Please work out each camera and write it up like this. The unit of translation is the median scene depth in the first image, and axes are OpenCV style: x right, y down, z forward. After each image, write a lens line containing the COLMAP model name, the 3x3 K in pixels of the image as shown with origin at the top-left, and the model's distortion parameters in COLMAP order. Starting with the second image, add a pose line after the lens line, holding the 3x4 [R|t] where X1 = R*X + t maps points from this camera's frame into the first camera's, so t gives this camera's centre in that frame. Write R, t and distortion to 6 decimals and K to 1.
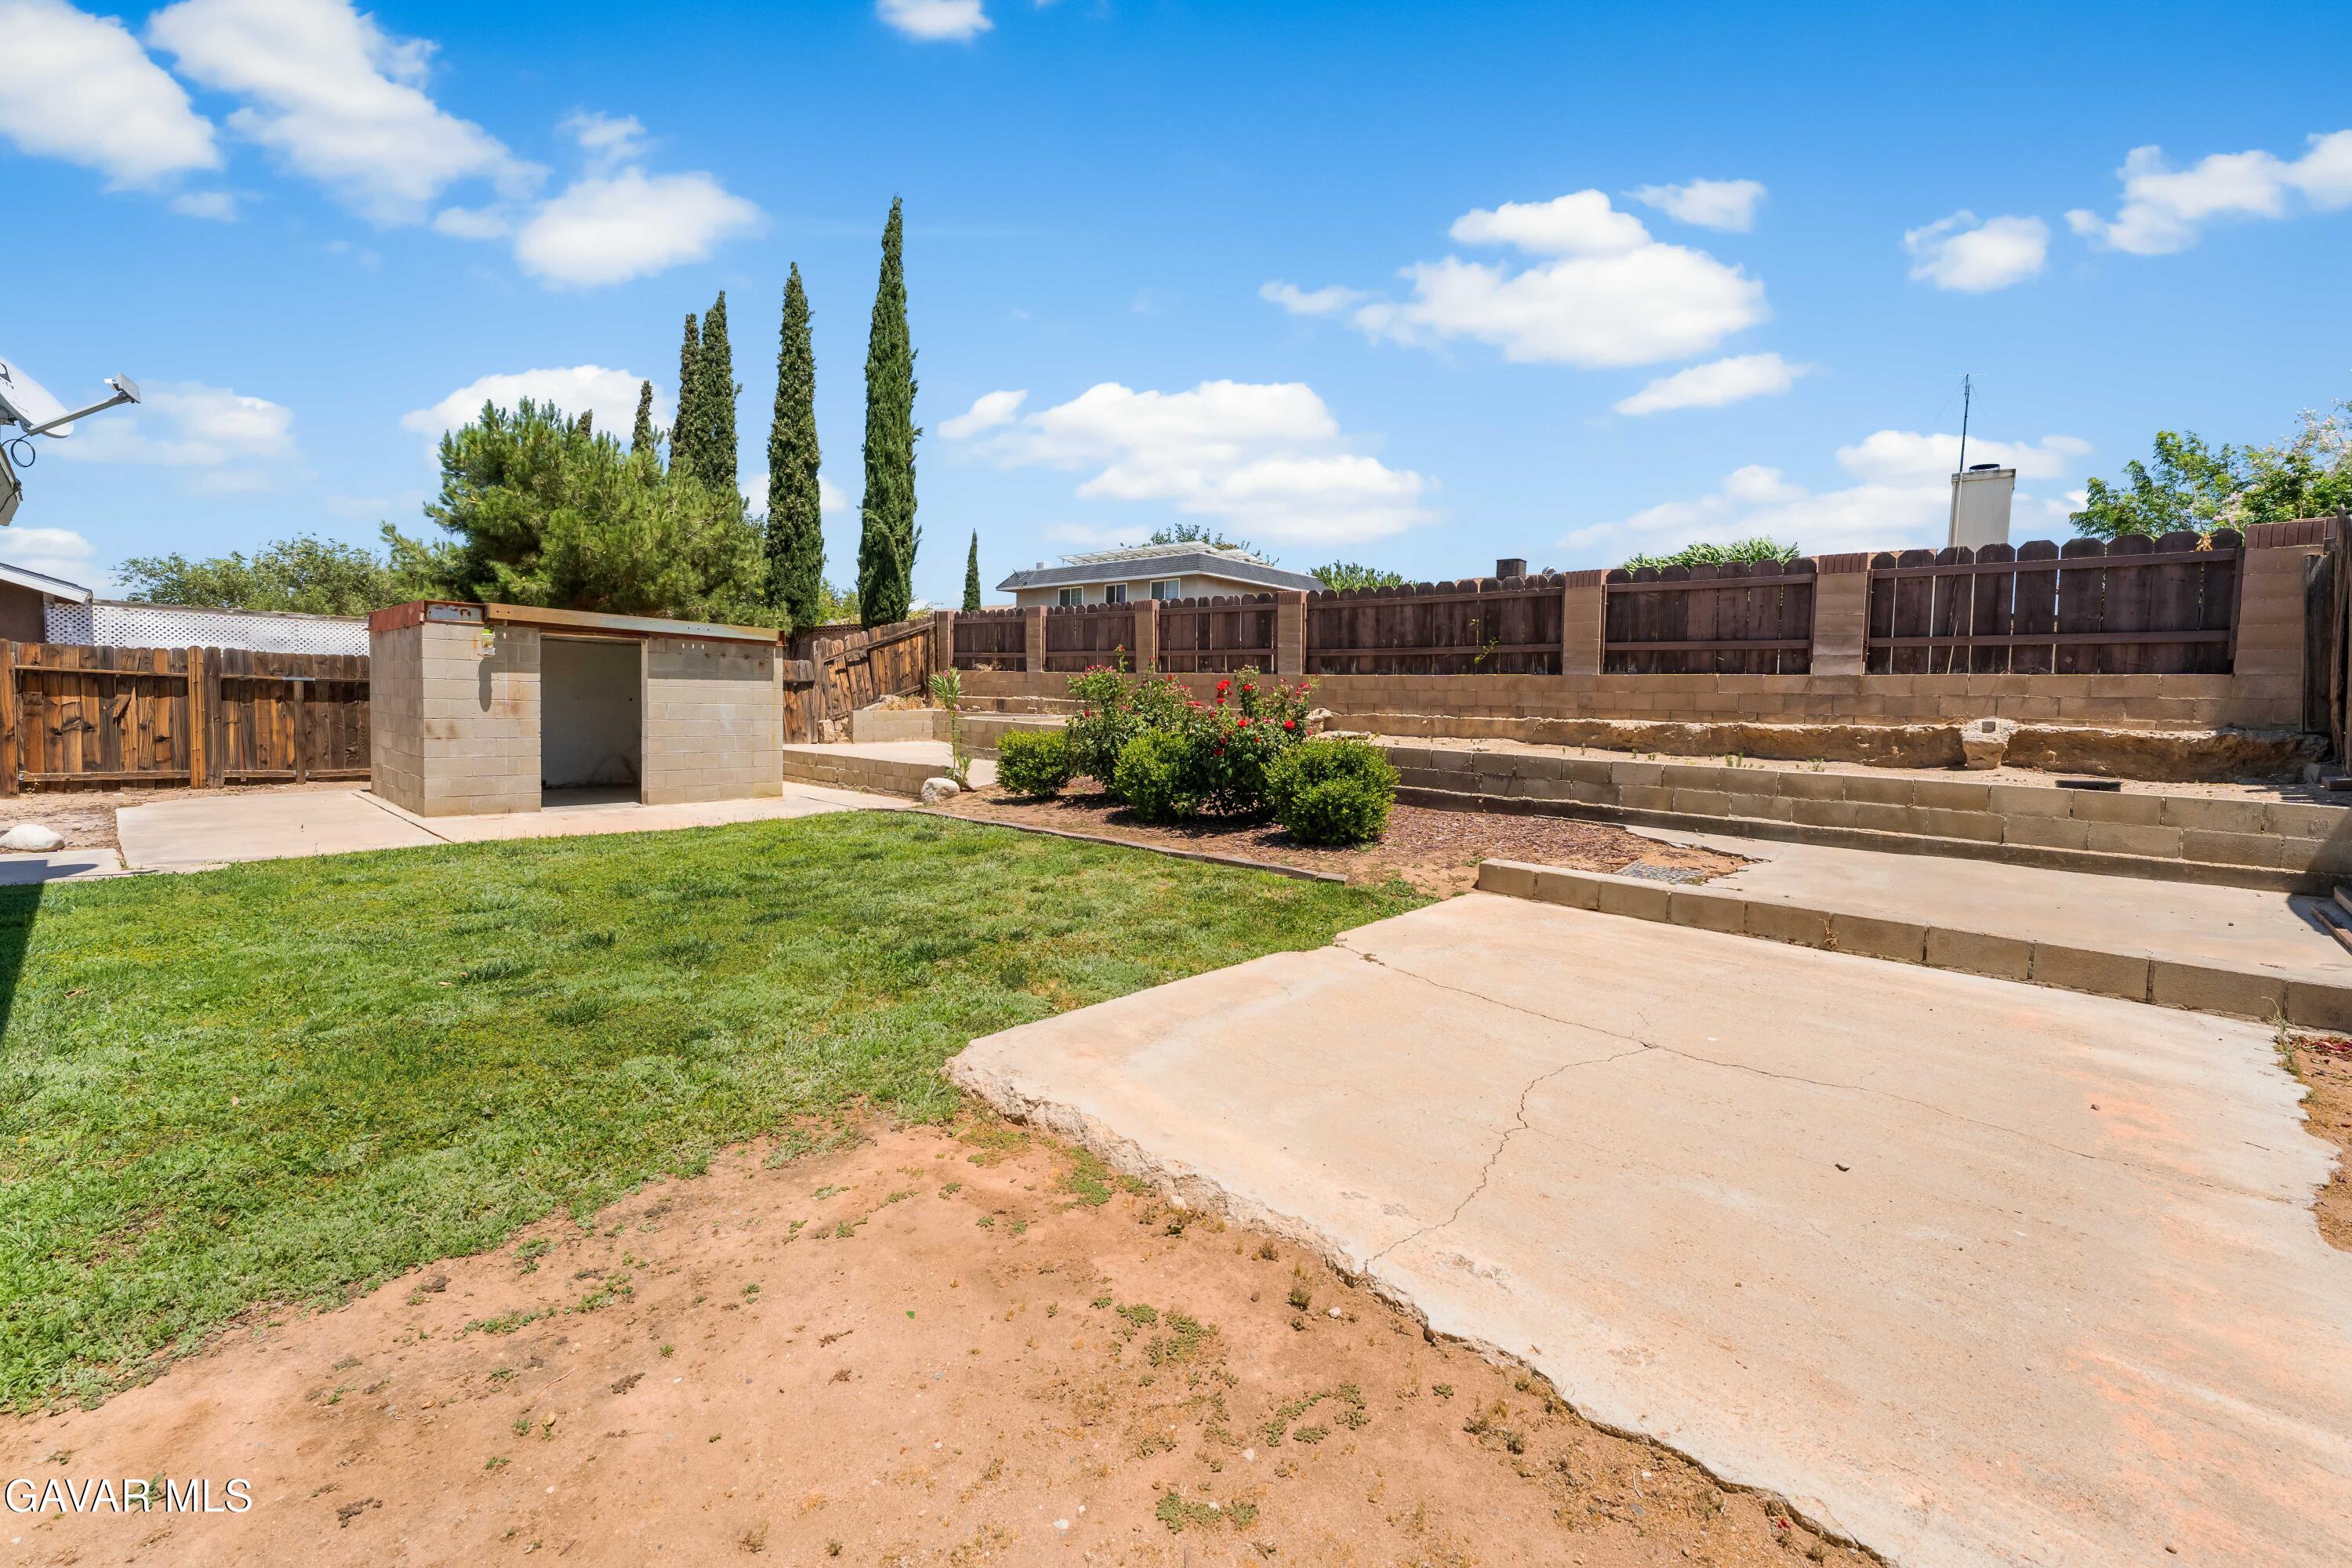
lens RADIAL K [[940.9, 0, 1189.6], [0, 940.9, 748.0], [0, 0, 1]] dist [0.000366, 0.000048]
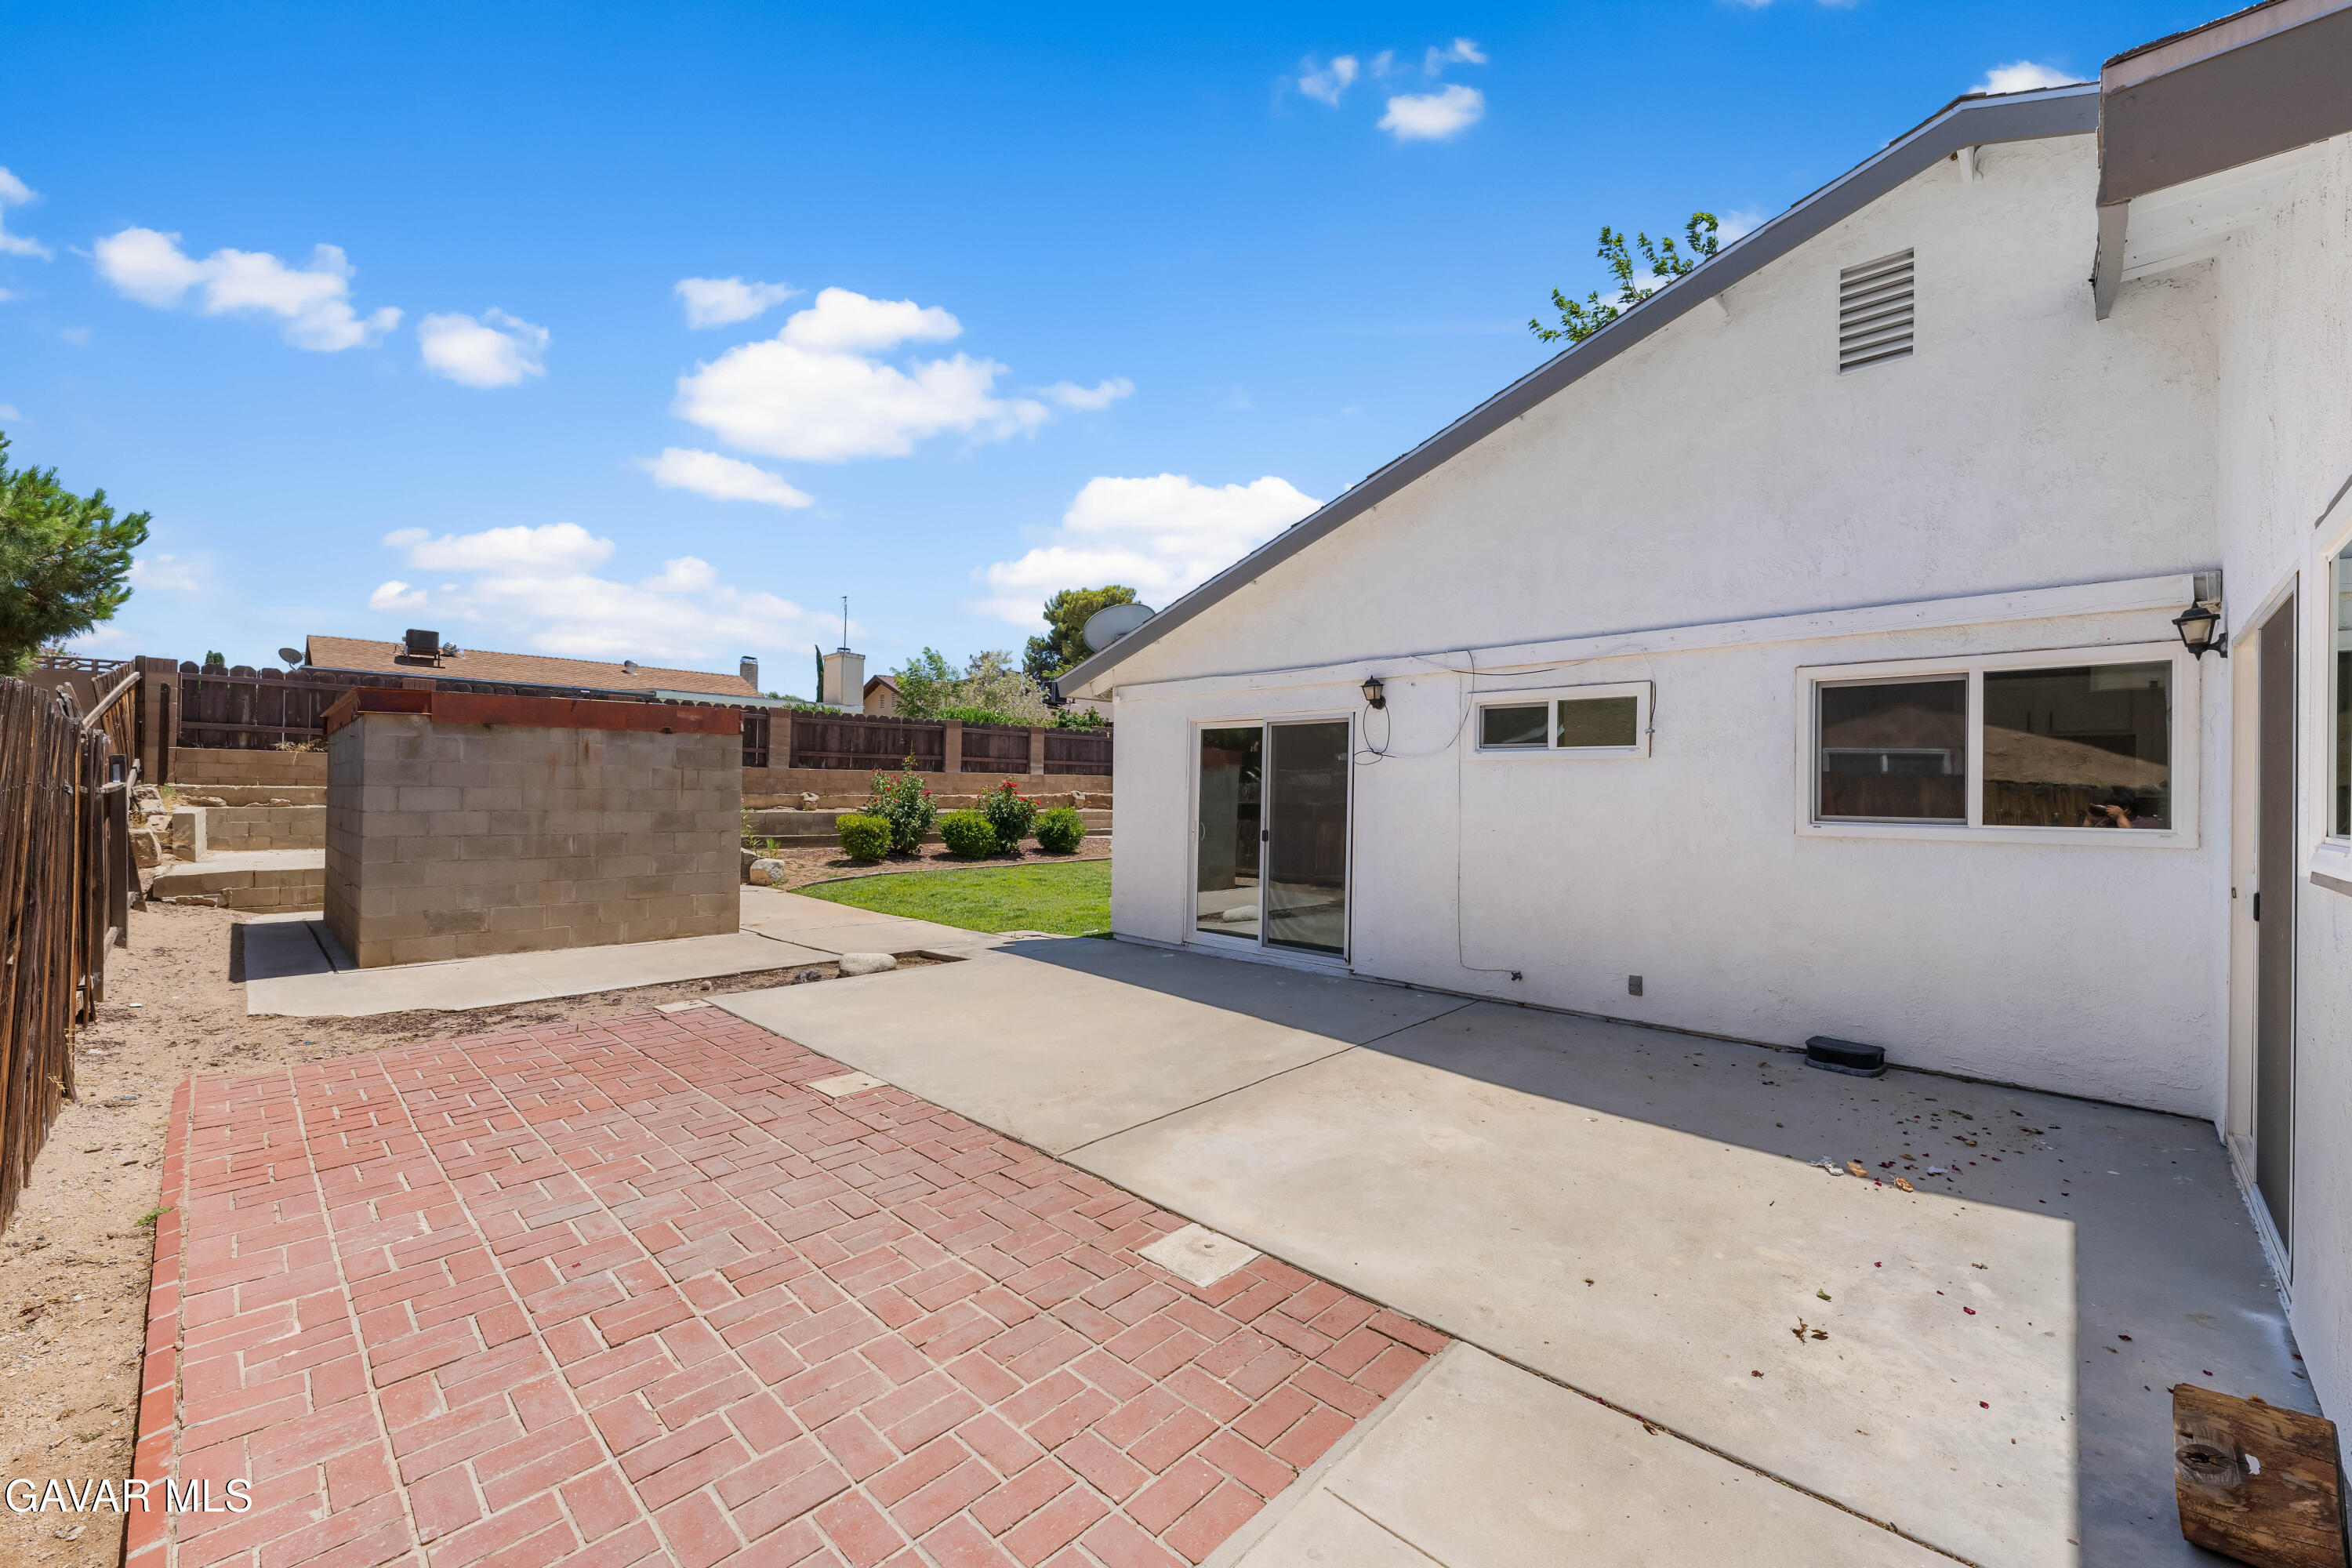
lens RADIAL K [[940.9, 0, 1170.9], [0, 940.9, 796.3], [0, 0, 1]] dist [0.000366, 0.000048]
pose [[0.054002, -0.032224, 0.998021, -1.503191], [0.038421, 0.998806, 0.030171, -0.067746], [-0.997801, 0.036716, 0.055176, 0.420820]]
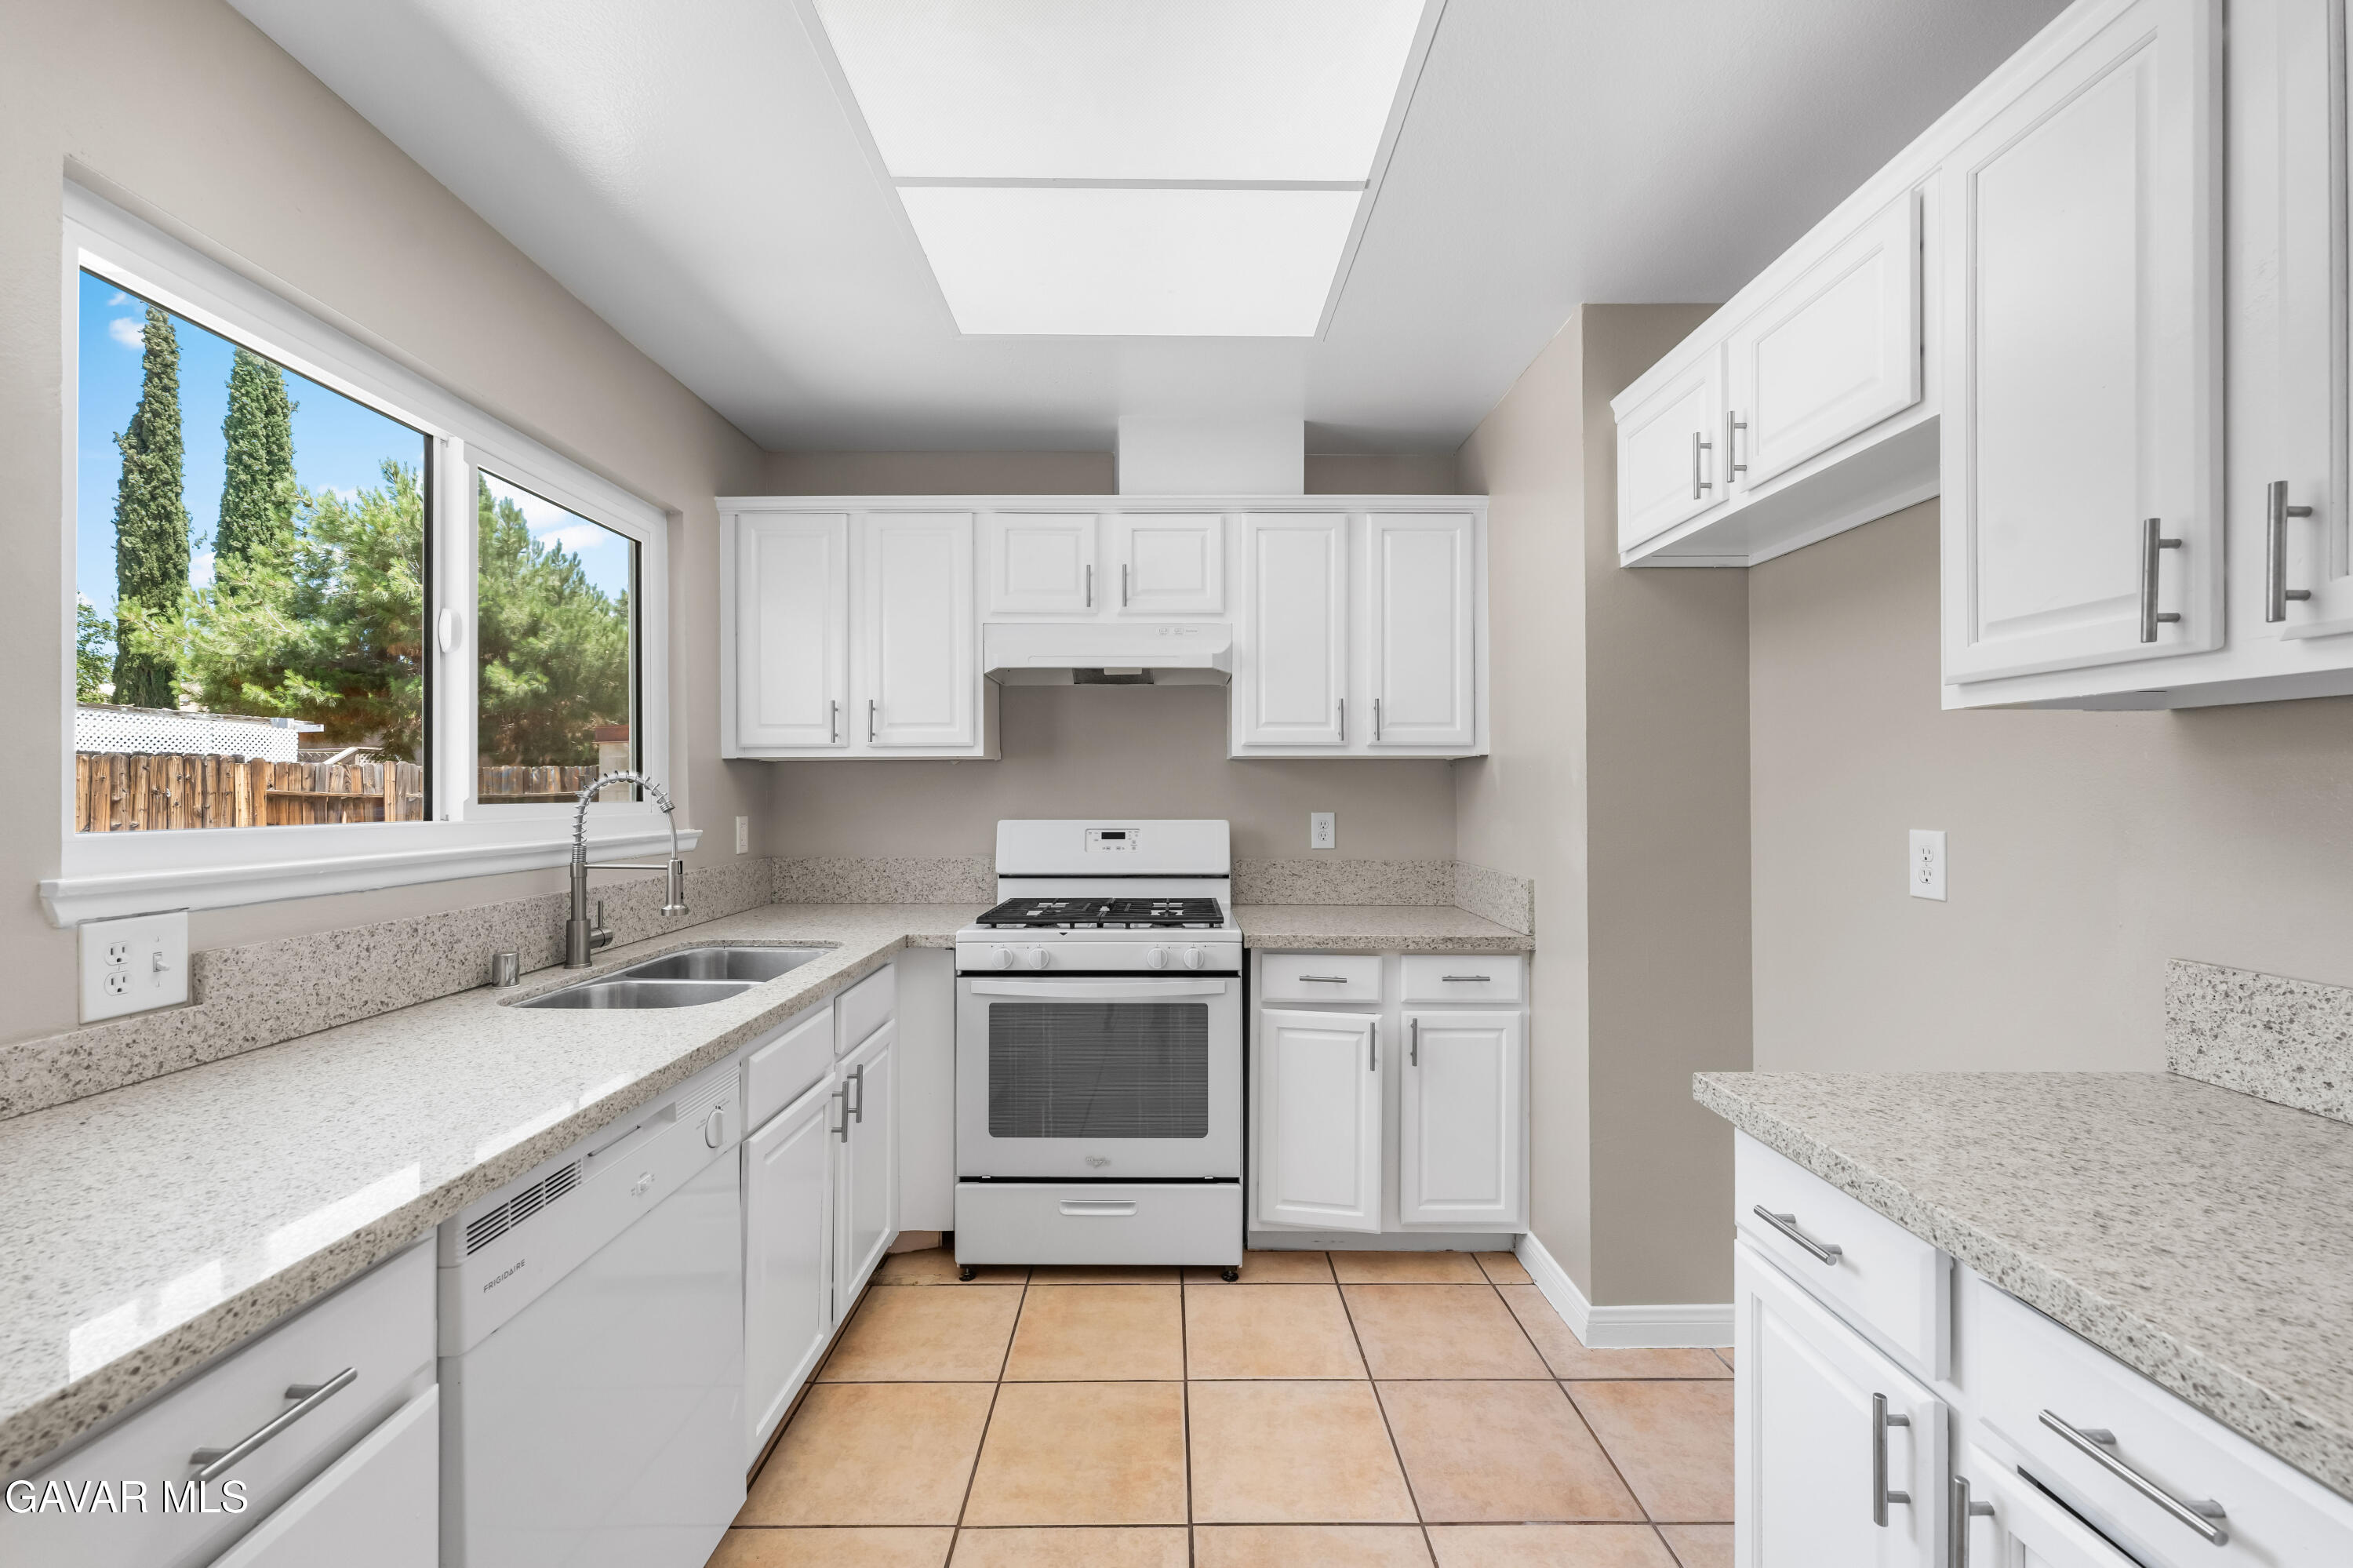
lens RADIAL K [[941.4, 0, 1175.1], [0, 941.4, 787.2], [0, 0, 1]] dist [0.000366, 0.000048]
pose [[0.747924, -0.029090, 0.663146, -1.087830], [0.057498, 0.998123, -0.021065, -0.024802], [-0.661289, 0.053885, 0.748193, -0.121382]]
